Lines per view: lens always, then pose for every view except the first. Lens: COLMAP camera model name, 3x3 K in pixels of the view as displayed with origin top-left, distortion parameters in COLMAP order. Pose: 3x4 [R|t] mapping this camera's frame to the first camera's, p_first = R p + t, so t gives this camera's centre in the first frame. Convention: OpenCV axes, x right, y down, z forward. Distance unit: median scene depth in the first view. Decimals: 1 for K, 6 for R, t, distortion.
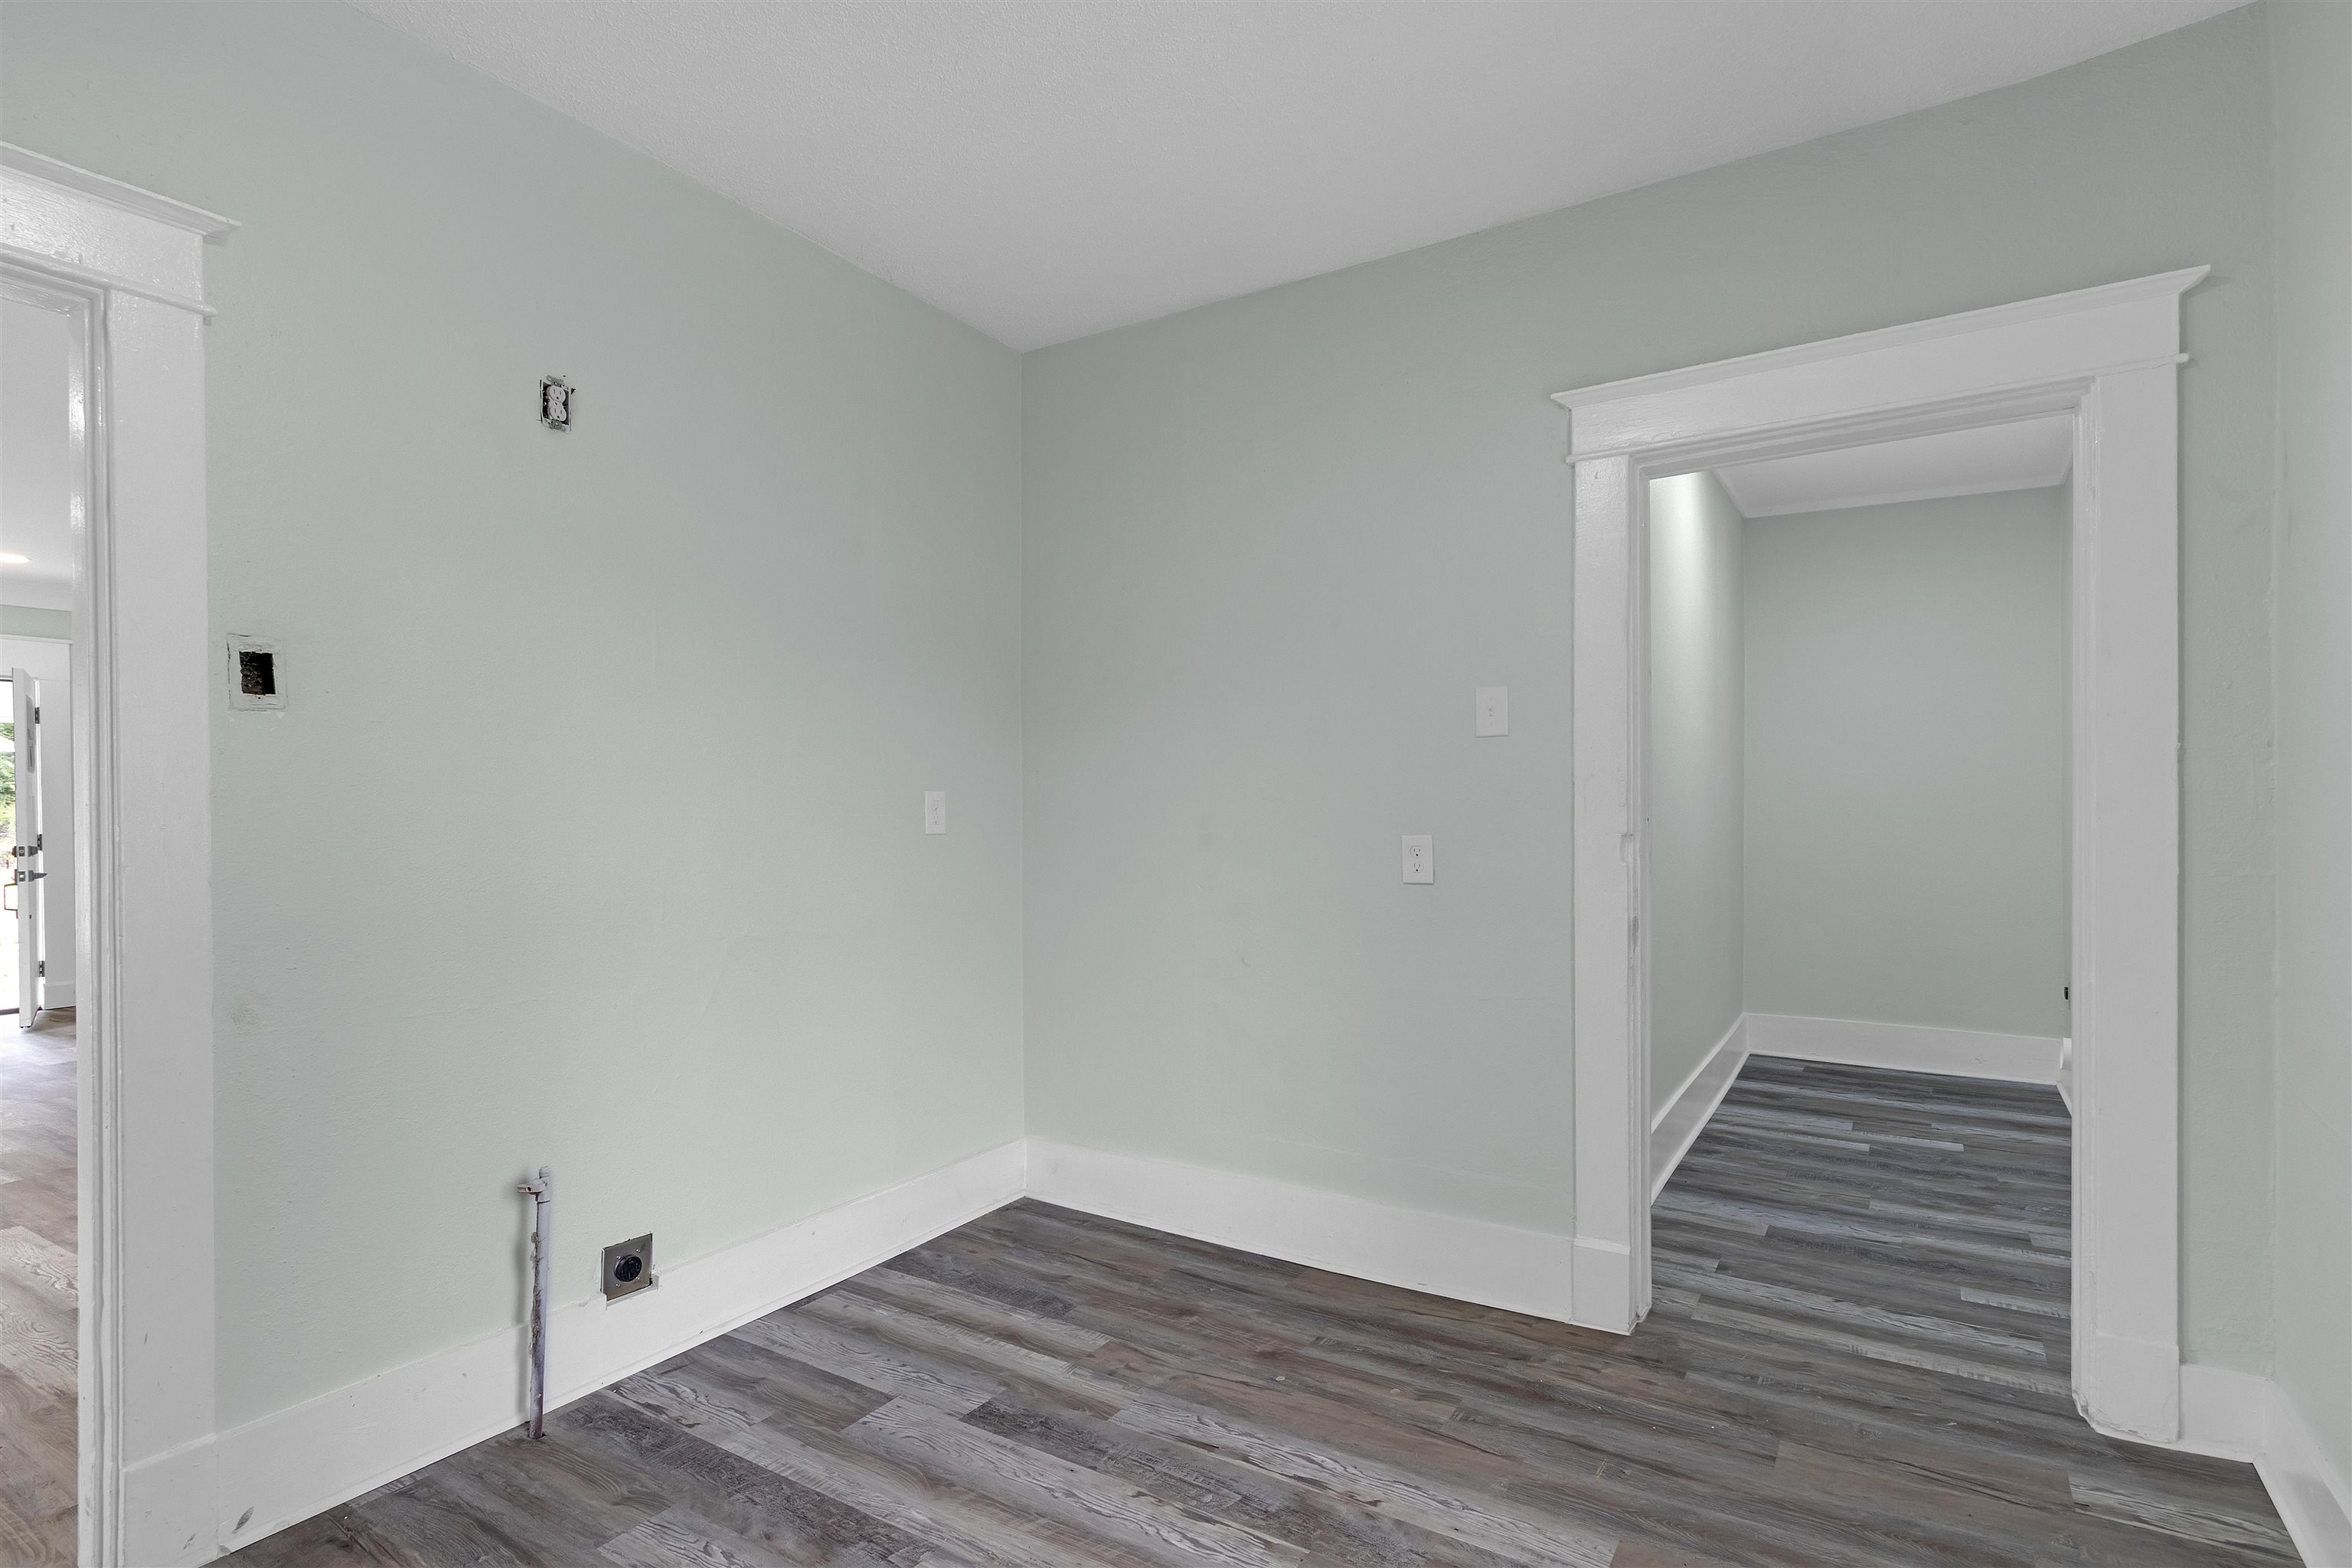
lens RADIAL K [[1142.6, 0, 1177.8], [0, 1142.6, 787.5], [0, 0, 1]] dist [0.004791, -0.001080]
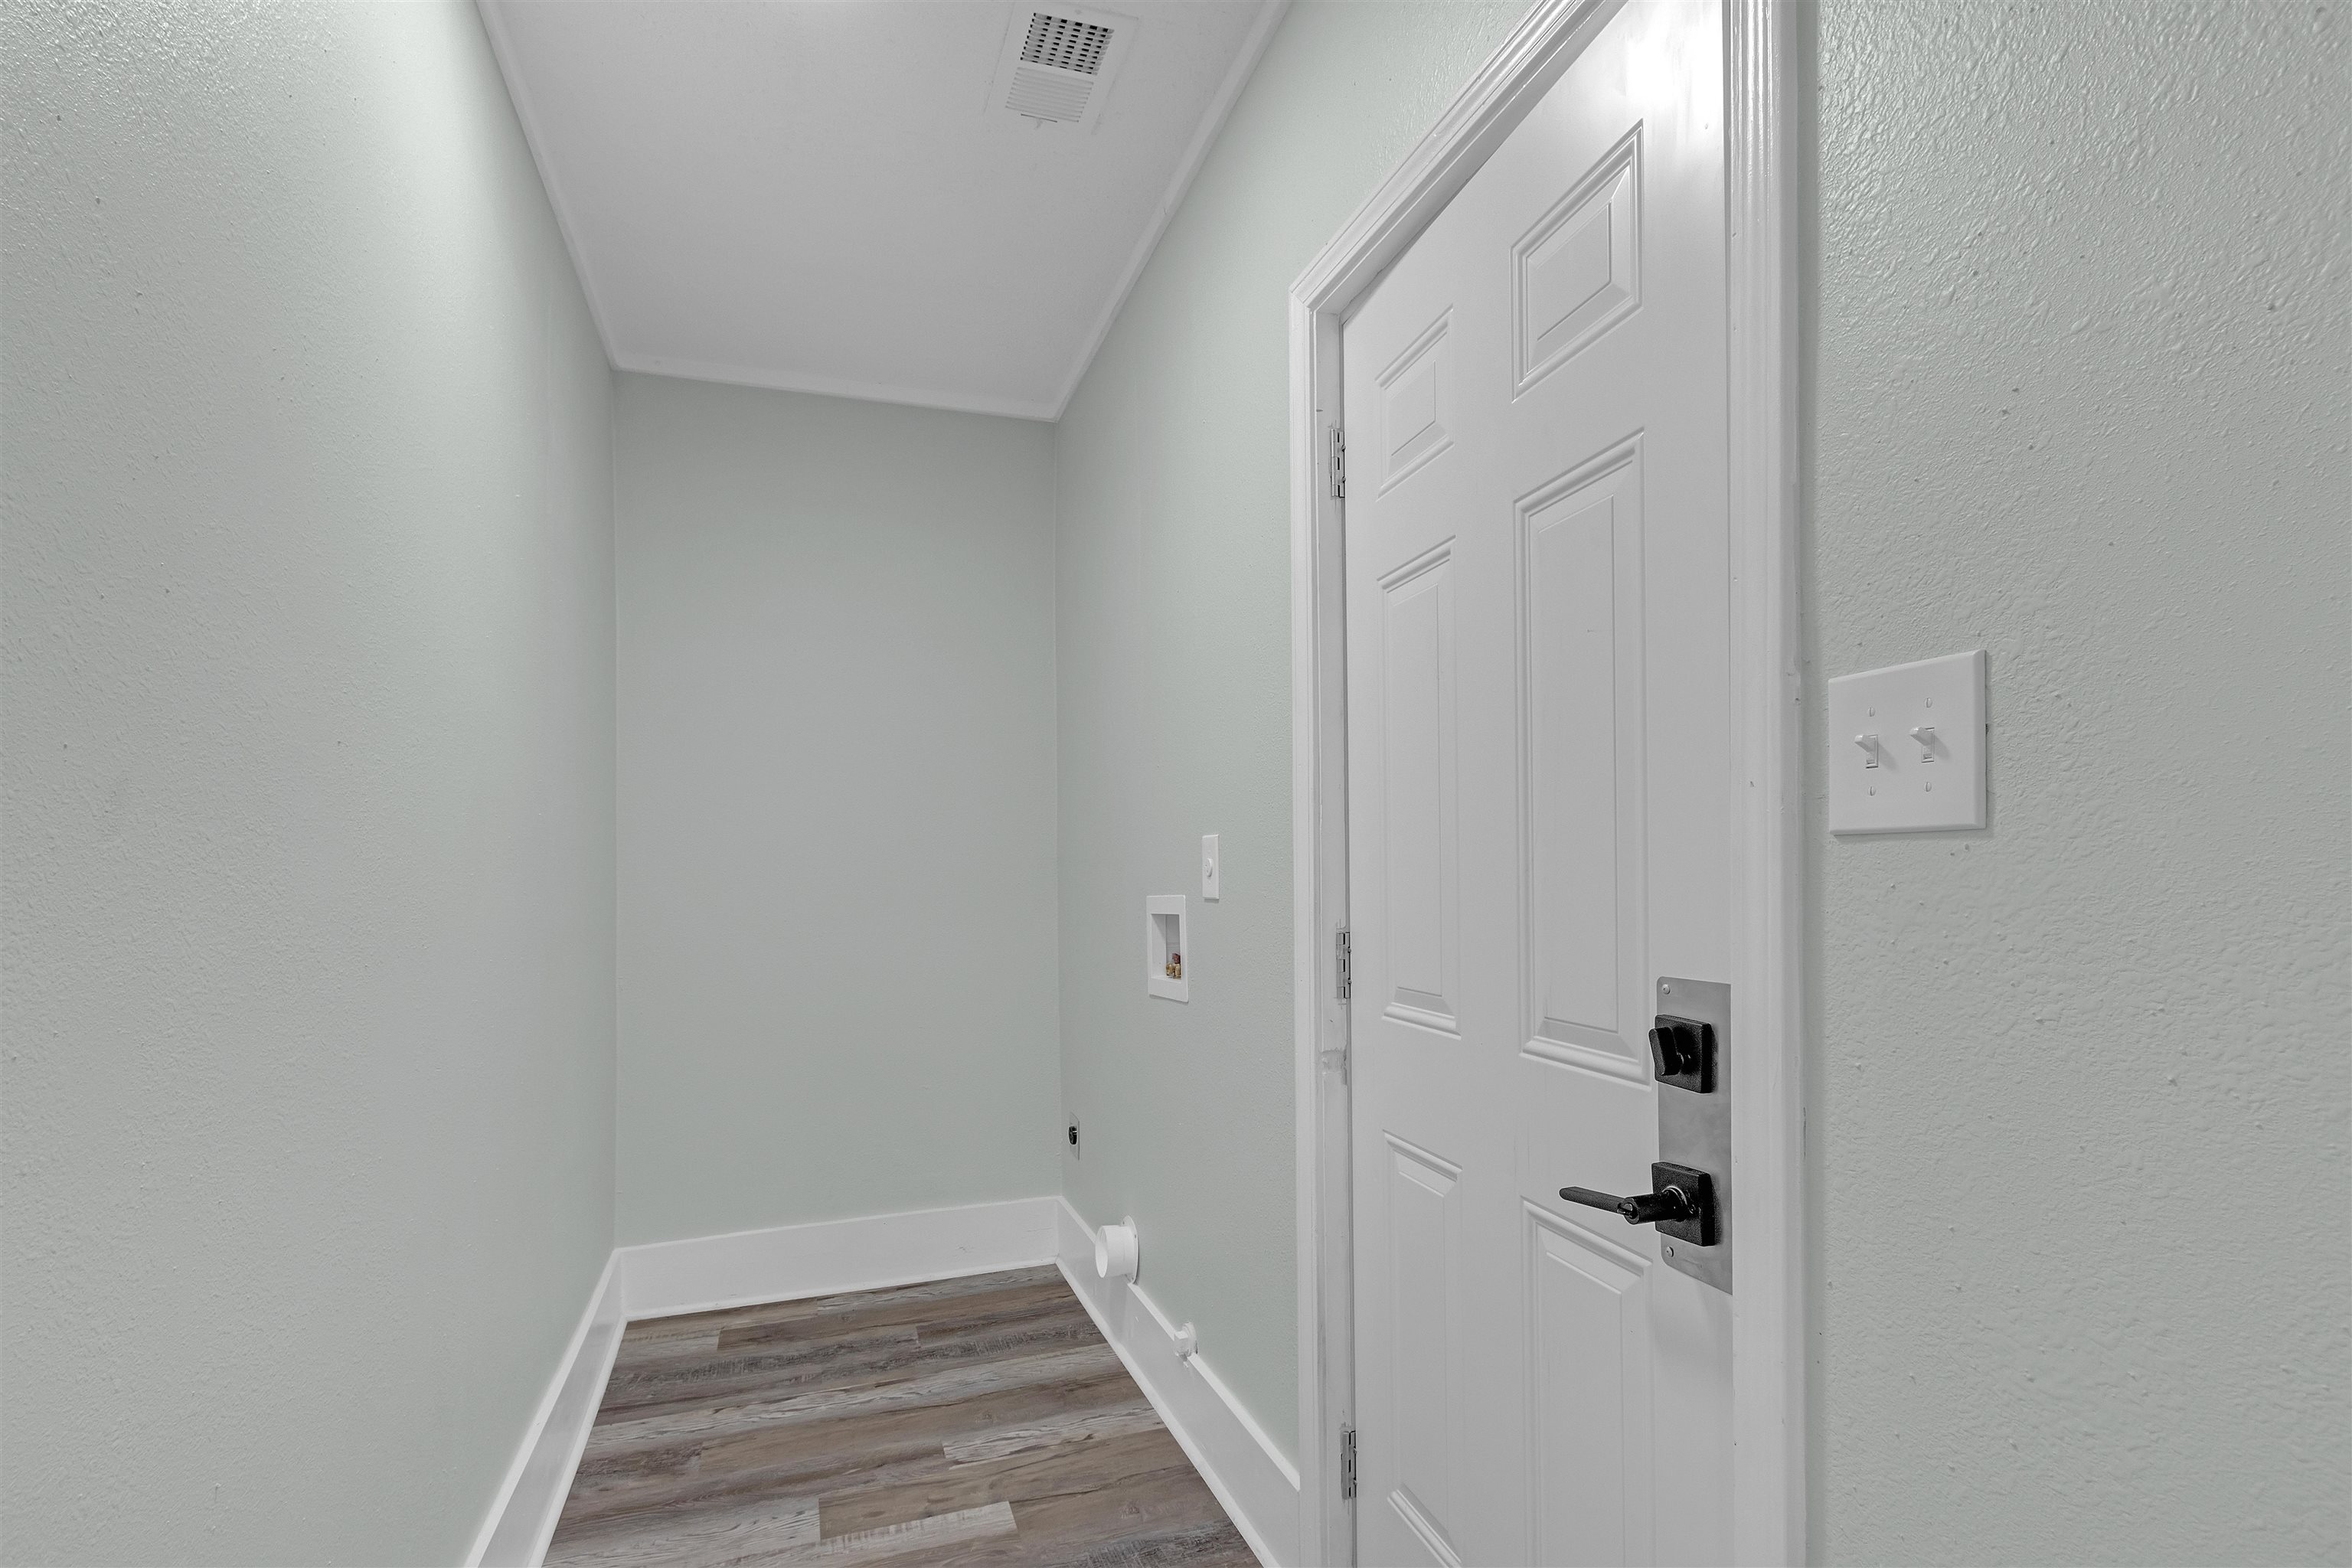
lens RADIAL K [[1142.6, 0, 1172.8], [0, 1142.6, 789.9], [0, 0, 1]] dist [0.004791, -0.001080]
pose [[0.614341, 0.006834, 0.789011, 0.266886], [0.000269, 0.999961, -0.008871, -0.017363], [-0.789041, 0.005661, 0.614315, 0.529693]]
